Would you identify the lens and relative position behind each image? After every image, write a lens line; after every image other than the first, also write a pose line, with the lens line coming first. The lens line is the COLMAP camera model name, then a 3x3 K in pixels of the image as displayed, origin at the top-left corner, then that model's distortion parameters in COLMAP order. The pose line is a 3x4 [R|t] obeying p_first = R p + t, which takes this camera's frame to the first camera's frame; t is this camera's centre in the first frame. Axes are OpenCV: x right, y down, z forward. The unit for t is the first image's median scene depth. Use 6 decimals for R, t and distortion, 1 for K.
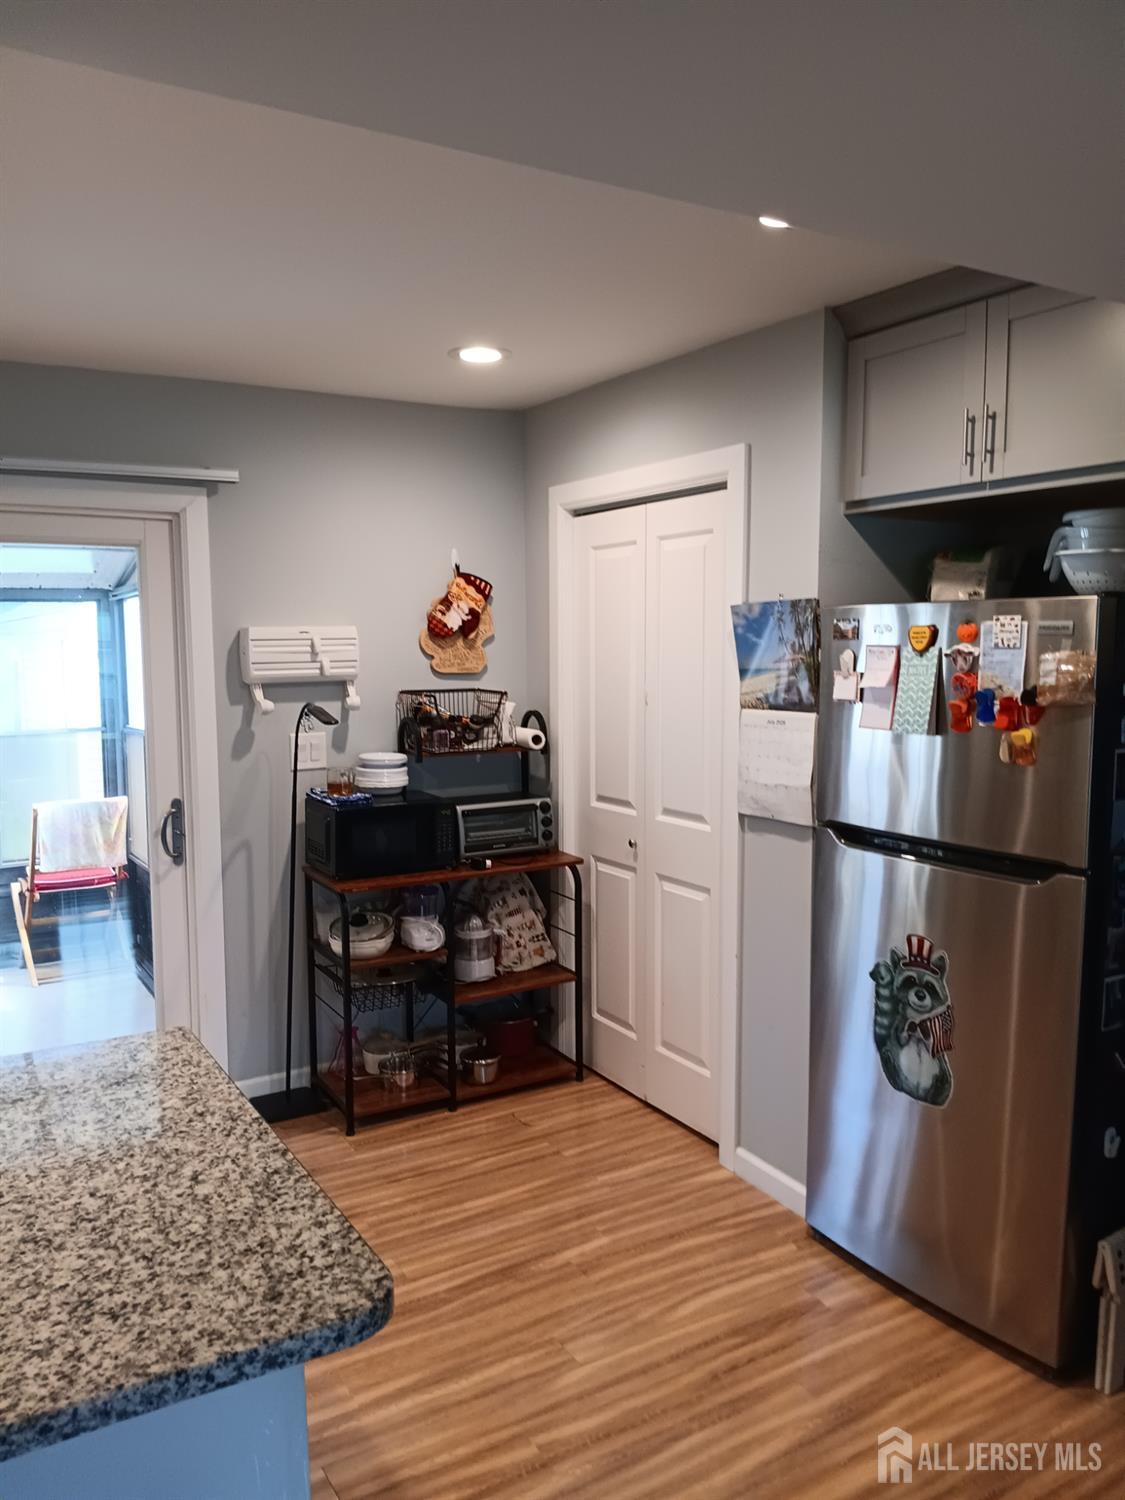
lens RADIAL K [[1169.9, 0, 563.3], [0, 1169.9, 770.8], [0, 0, 1]] dist [-0.006602, -0.002738]
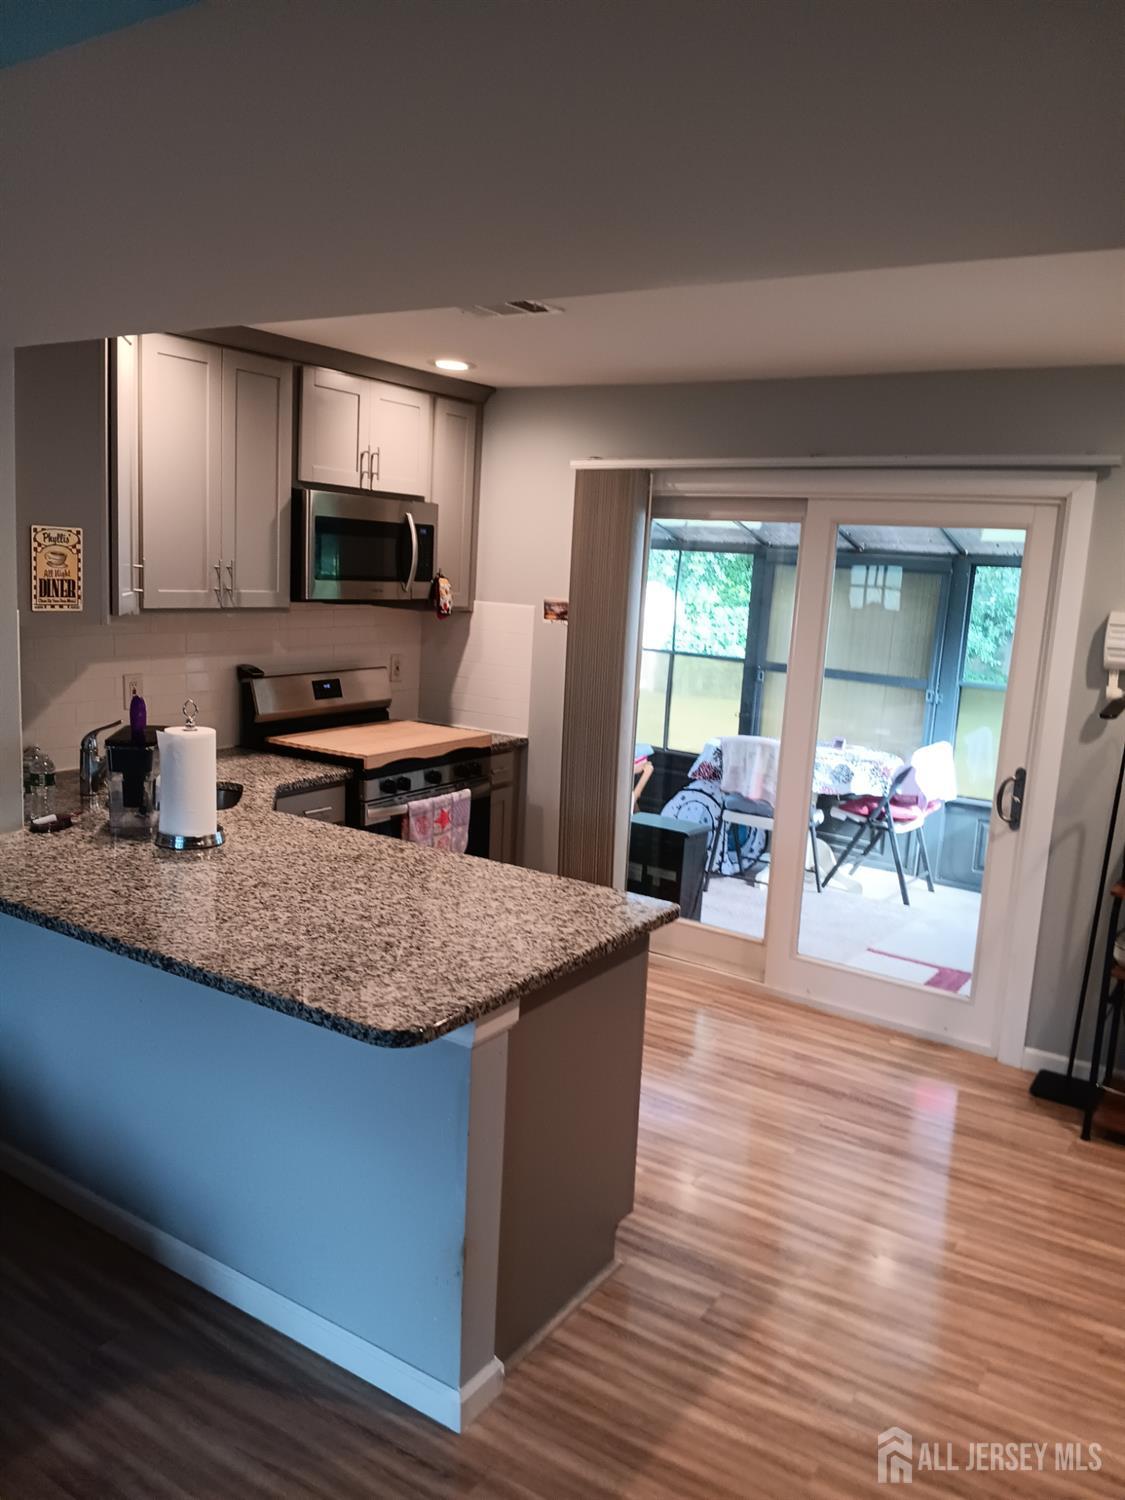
lens RADIAL K [[1150.6, 0, 567.1], [0, 1150.6, 779.2], [0, 0, 1]] dist [0.124931, -0.228253]
pose [[0.440899, 0.200164, -0.874953, 0.459377], [-0.160869, 0.976654, 0.142367, -0.056083], [0.883023, 0.077983, 0.462806, 0.155216]]
